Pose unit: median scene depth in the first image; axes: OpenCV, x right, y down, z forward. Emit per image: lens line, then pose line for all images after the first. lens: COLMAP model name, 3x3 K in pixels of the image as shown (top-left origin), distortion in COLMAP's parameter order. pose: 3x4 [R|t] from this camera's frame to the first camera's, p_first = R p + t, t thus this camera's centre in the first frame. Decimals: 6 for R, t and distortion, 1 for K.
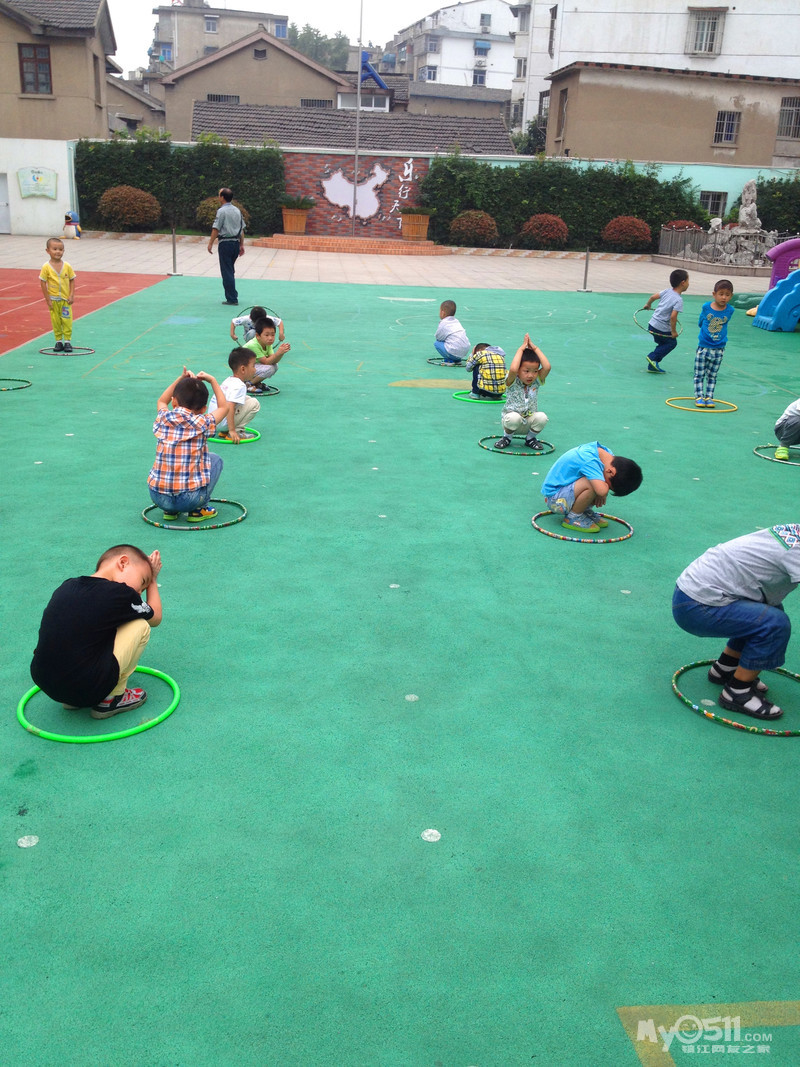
lens RADIAL K [[1064.7, 0, 398.9], [0, 1064.7, 535.2], [0, 0, 1]] dist [-0.013710, 0.000000]
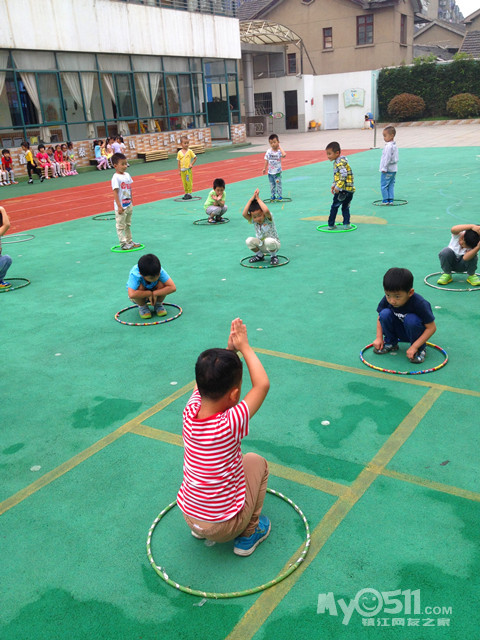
lens RADIAL K [[638.6, 0, 239.2], [0, 638.6, 319.5], [0, 0, 1]] dist [-0.013710, 0.000000]
pose [[0.760433, 0.110910, -0.639875, 0.214608], [-0.096869, 0.993657, 0.057110, -0.016469], [0.642151, 0.018555, 0.766354, 0.097709]]
